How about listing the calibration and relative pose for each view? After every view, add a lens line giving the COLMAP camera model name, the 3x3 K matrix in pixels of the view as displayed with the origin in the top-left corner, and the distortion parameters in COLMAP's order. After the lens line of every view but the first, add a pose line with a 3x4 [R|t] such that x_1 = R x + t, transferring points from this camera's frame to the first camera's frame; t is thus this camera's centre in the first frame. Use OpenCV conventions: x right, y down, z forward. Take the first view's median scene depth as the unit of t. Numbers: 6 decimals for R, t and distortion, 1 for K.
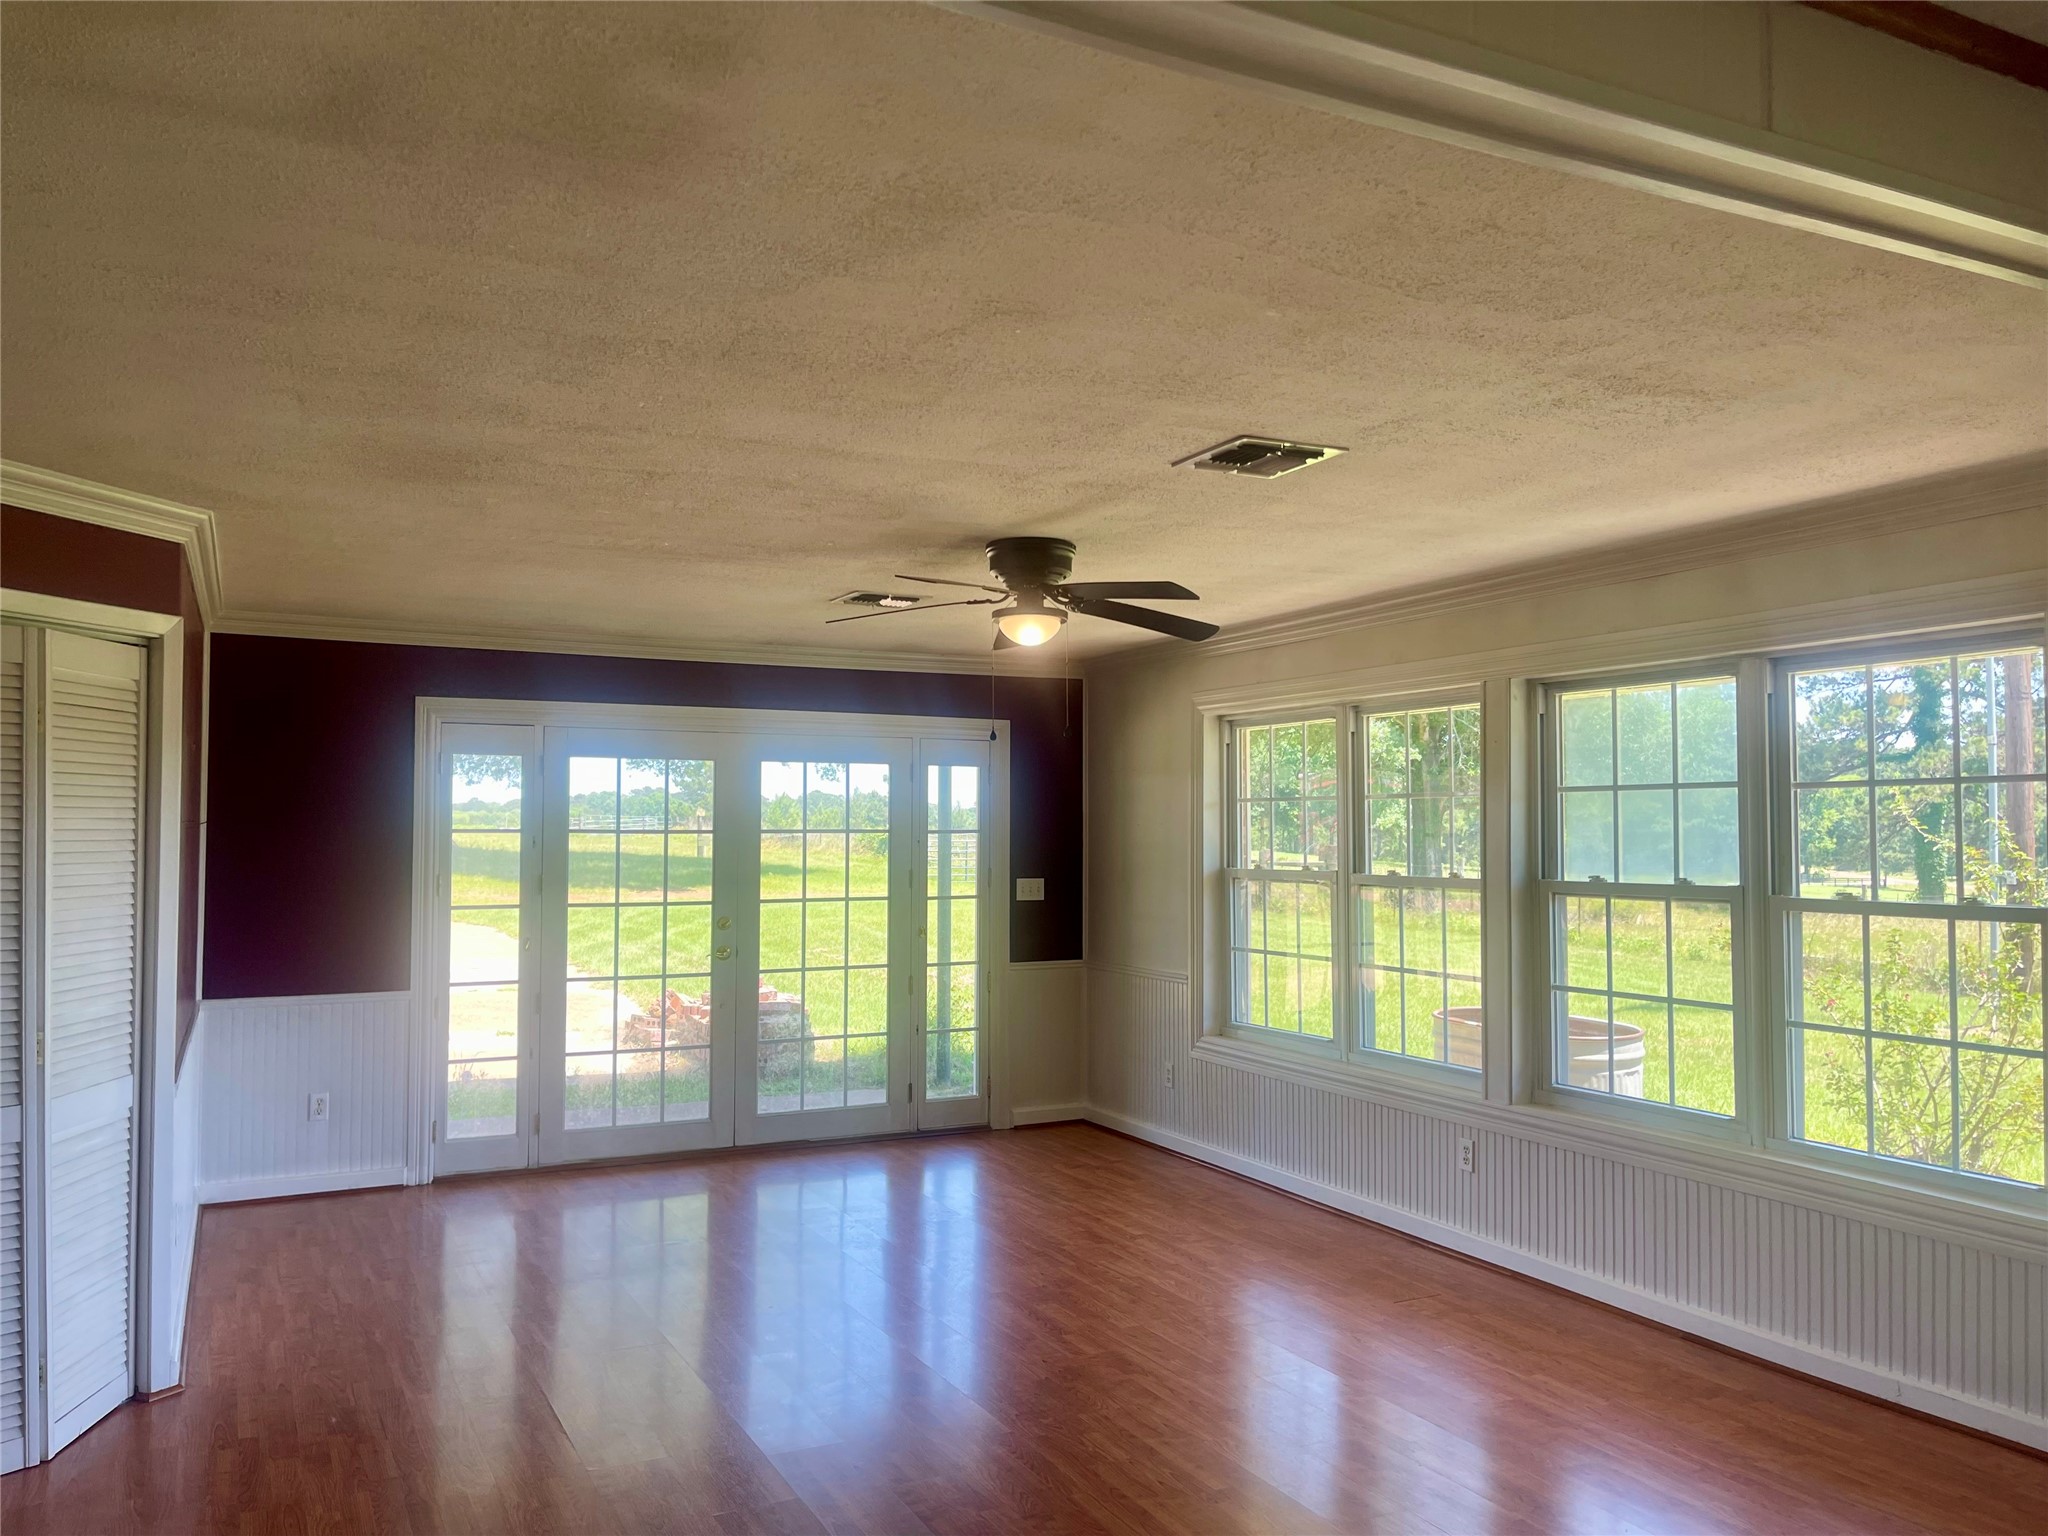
lens RADIAL K [[1617.8, 0, 993.4], [0, 1617.8, 775.5], [0, 0, 1]] dist [0.069017, -0.006041]
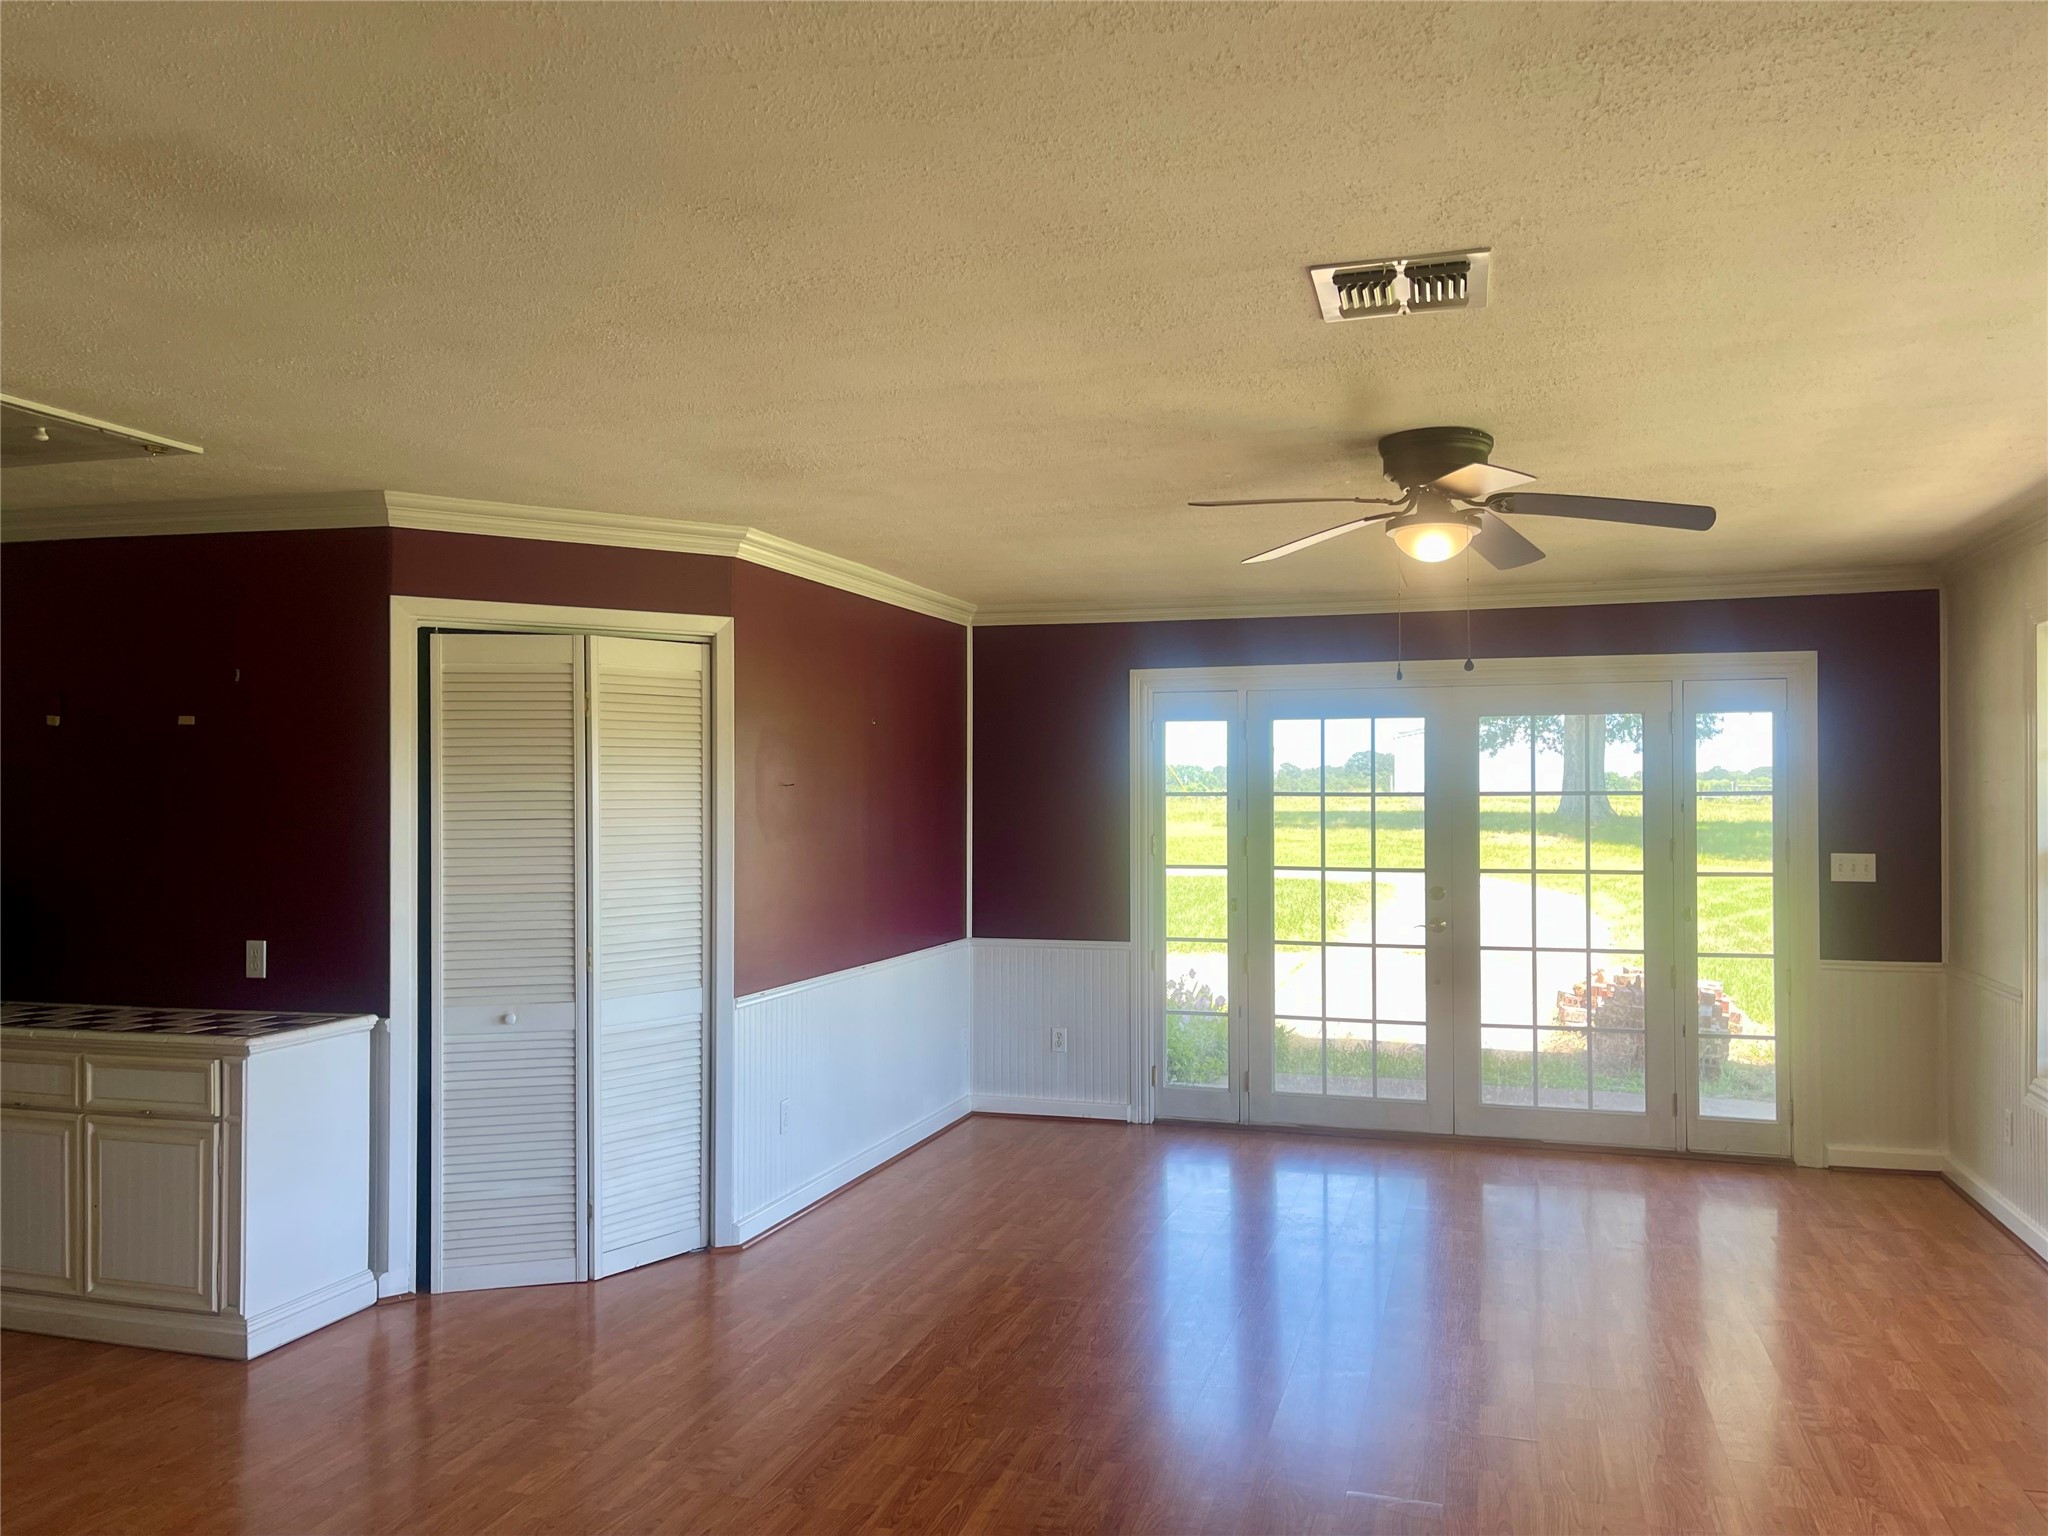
lens RADIAL K [[1617.8, 0, 993.4], [0, 1617.8, 775.5], [0, 0, 1]] dist [0.069017, -0.006041]
pose [[0.741662, -0.009371, -0.670708, 0.270183], [0.023920, 0.999636, 0.012484, 0.006352], [0.670347, -0.025302, 0.741616, 0.142678]]
